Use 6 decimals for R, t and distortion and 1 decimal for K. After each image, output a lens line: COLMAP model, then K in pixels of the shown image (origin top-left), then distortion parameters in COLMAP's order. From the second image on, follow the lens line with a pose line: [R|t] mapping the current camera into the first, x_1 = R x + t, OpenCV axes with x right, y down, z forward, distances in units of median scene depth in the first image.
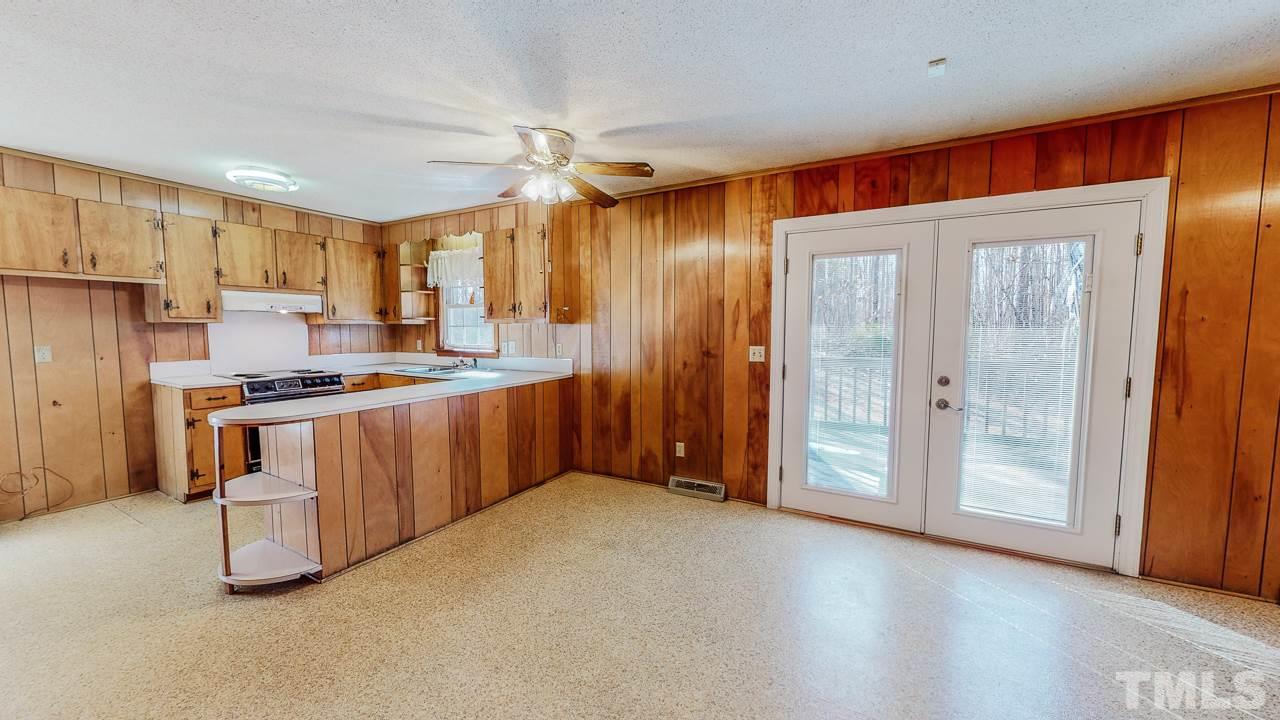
lens RADIAL K [[470.2, 0, 640.0], [0, 470.2, 362.0], [0, 0, 1]] dist [0.001064, -0.000309]
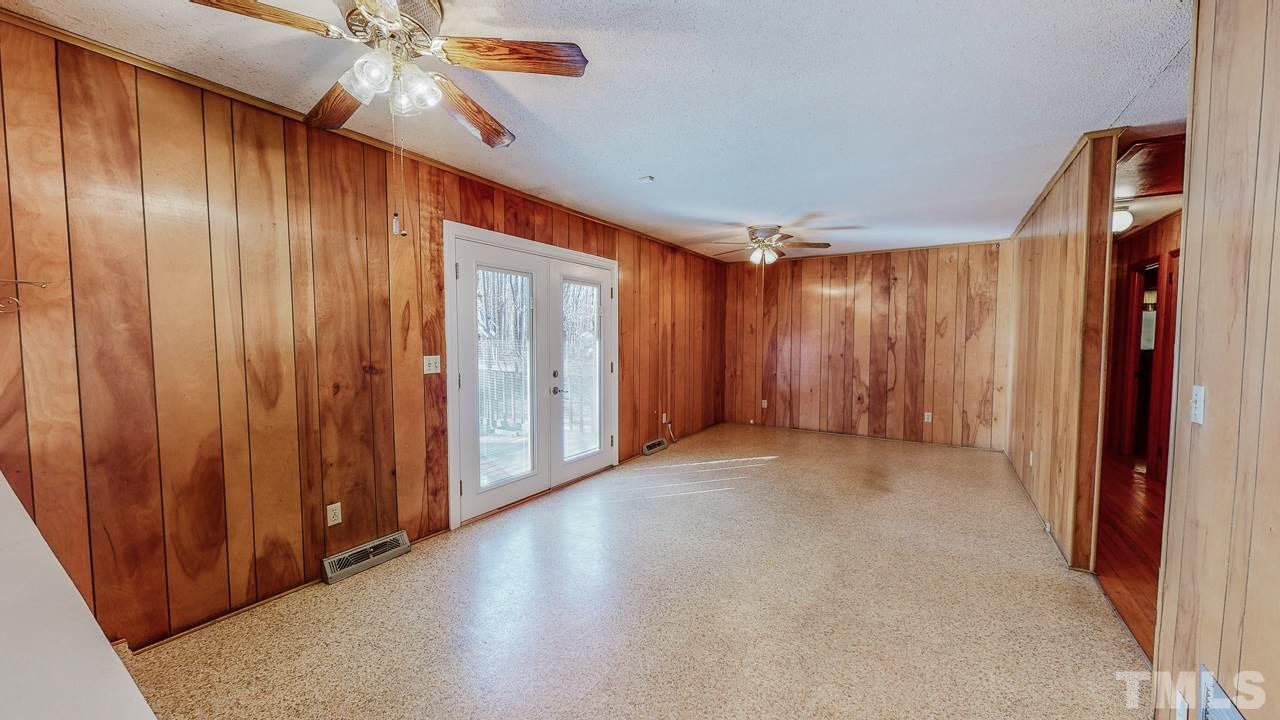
lens RADIAL K [[470.2, 0, 640.0], [0, 470.2, 362.0], [0, 0, 1]] dist [0.001064, -0.000309]
pose [[0.054122, -0.049693, 0.997297, -0.594159], [0.071806, 0.996369, 0.045750, -0.033377], [-0.995949, 0.069136, 0.057493, 0.543238]]
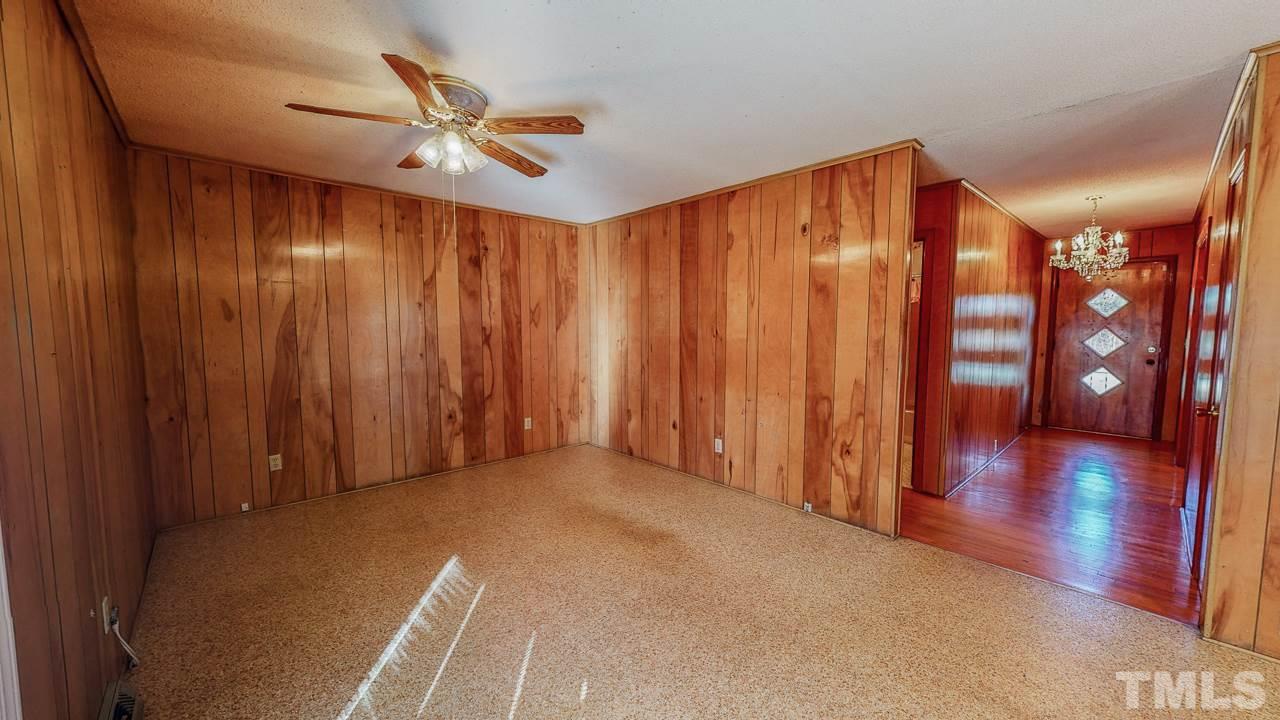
lens RADIAL K [[470.2, 0, 640.0], [0, 470.2, 362.0], [0, 0, 1]] dist [0.001064, -0.000309]
pose [[-0.951669, -0.024850, 0.306119, 0.376777], [0.022031, 0.988630, 0.148745, -0.065297], [-0.306335, 0.148300, -0.940301, 0.804132]]
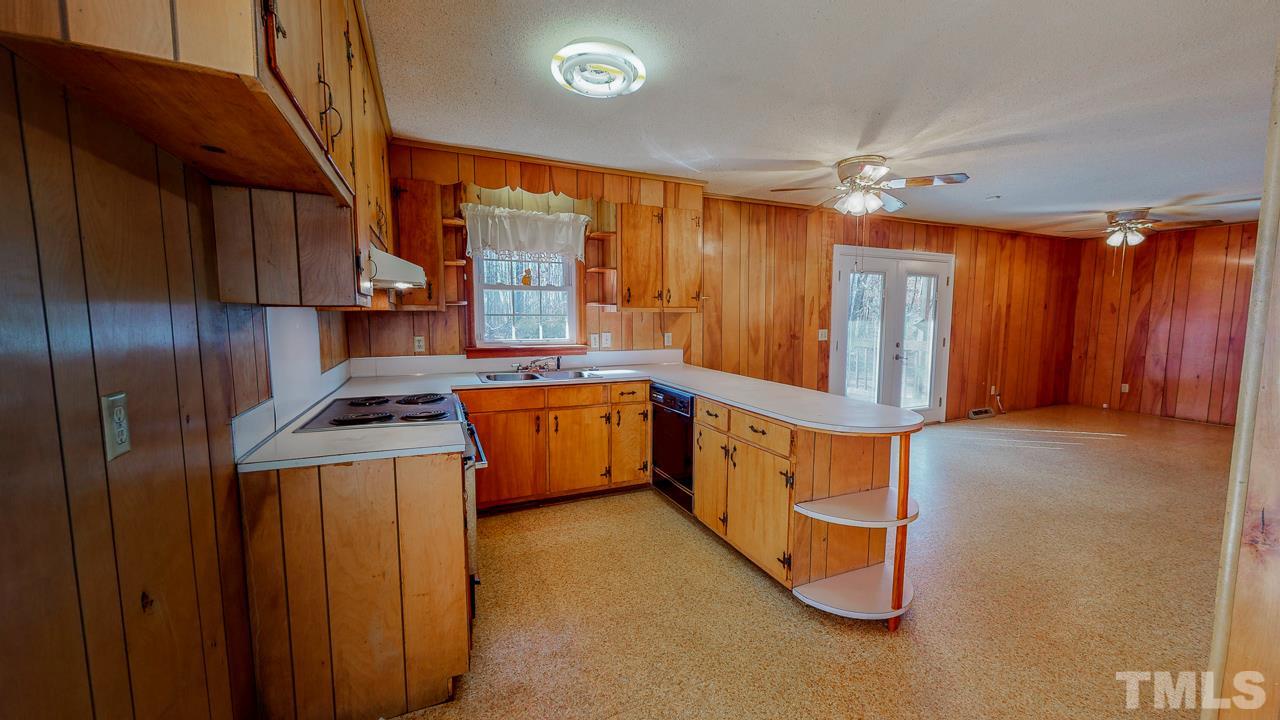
lens RADIAL K [[470.2, 0, 640.0], [0, 470.2, 362.0], [0, 0, 1]] dist [0.001064, -0.000309]
pose [[0.594205, -0.076643, 0.800653, -1.213218], [0.058803, 0.996925, 0.051791, -0.040764], [-0.802161, 0.016307, 0.596885, 0.573112]]
